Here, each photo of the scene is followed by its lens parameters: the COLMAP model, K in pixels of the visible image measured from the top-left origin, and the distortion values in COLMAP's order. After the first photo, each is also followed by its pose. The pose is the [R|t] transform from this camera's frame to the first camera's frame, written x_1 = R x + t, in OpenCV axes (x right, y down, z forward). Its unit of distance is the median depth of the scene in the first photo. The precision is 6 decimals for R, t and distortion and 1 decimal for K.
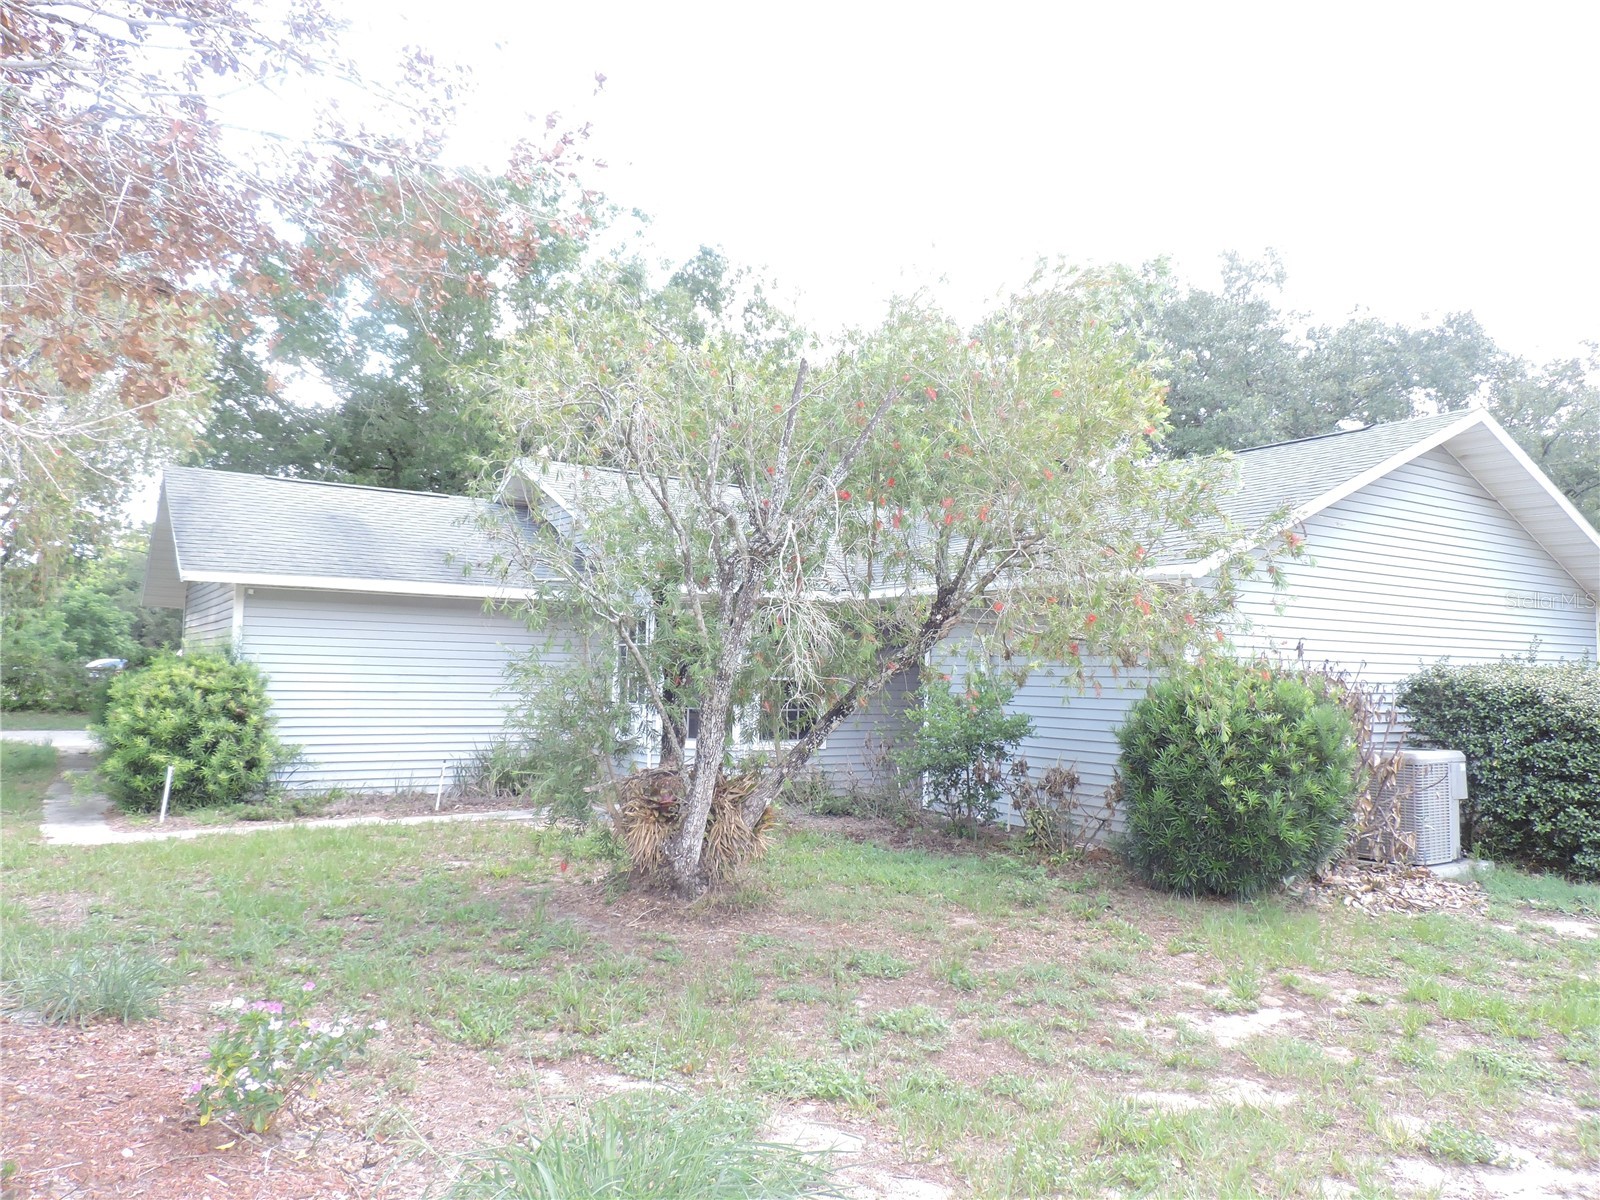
lens RADIAL K [[1134.4, 0, 807.7], [0, 1134.4, 604.0], [0, 0, 1]] dist [-0.021579, 0.002264]
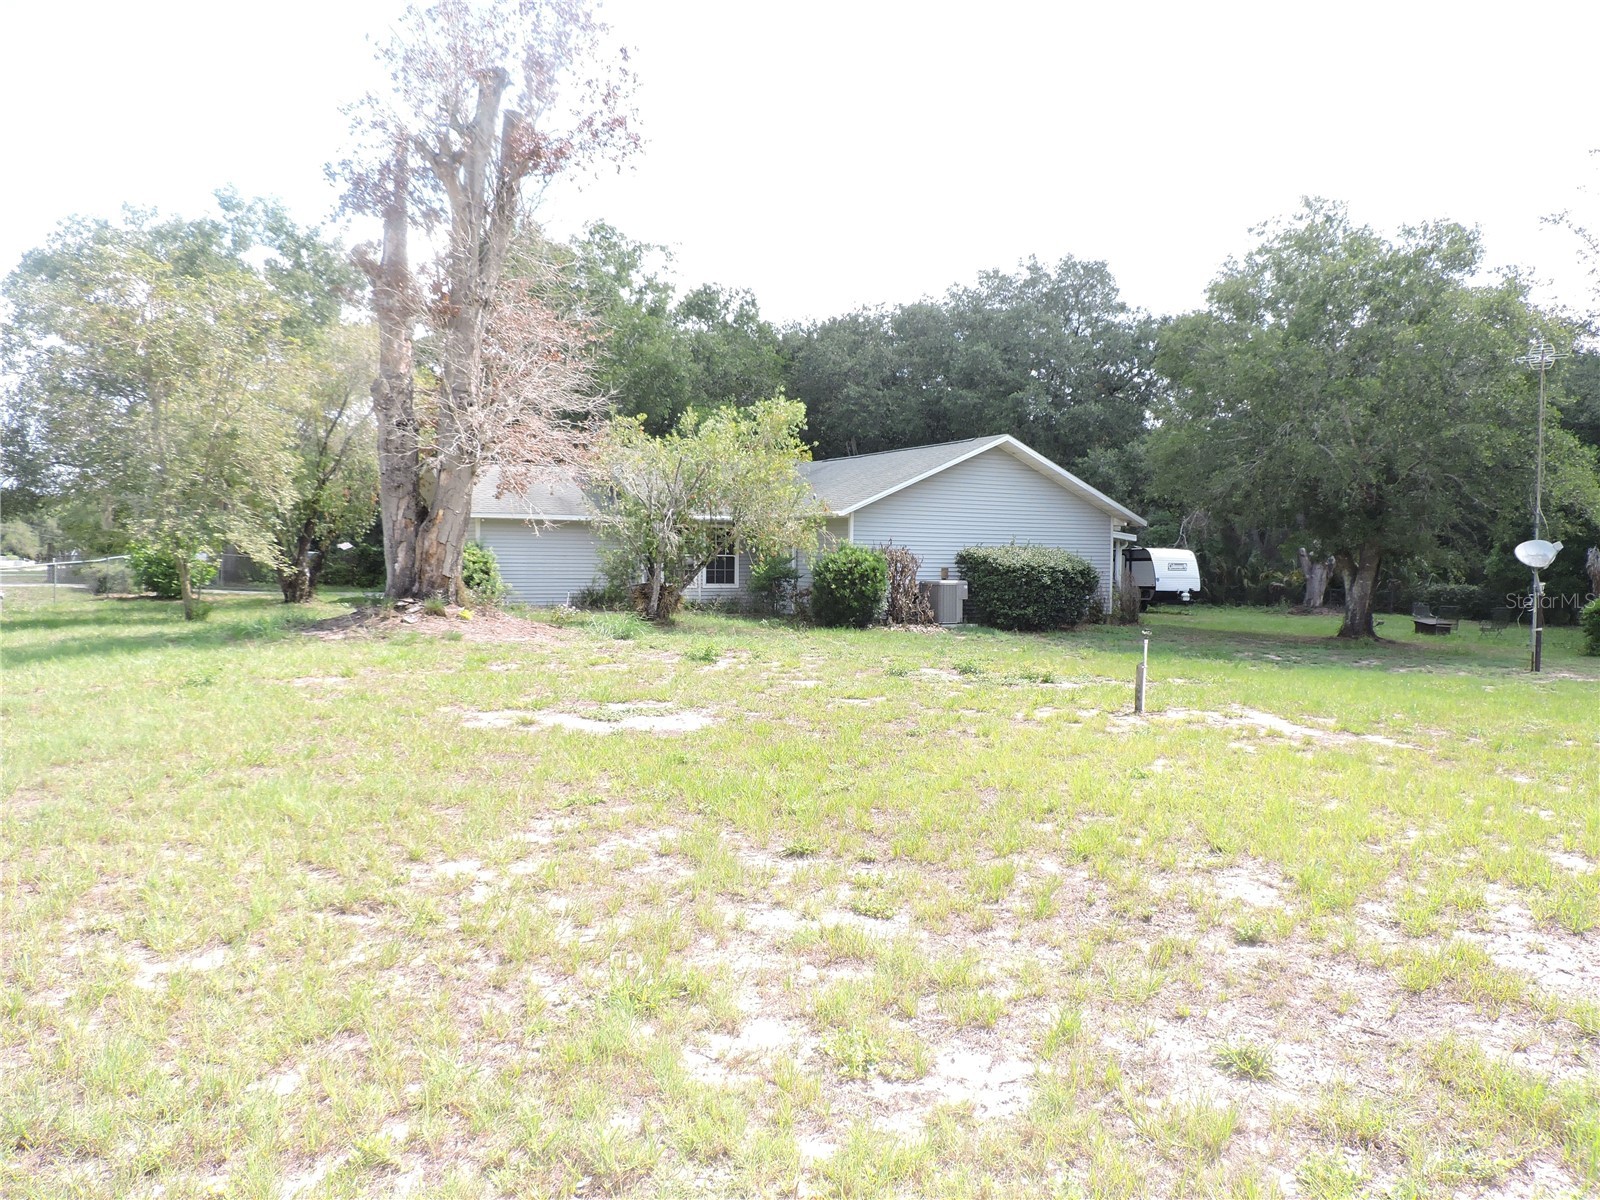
lens RADIAL K [[1134.4, 0, 807.7], [0, 1134.4, 604.0], [0, 0, 1]] dist [-0.021579, 0.002264]
pose [[0.998189, -0.006936, -0.059759, 0.391994], [0.012823, 0.995035, 0.098697, -0.076951], [0.058778, -0.099284, 0.993322, -1.621261]]
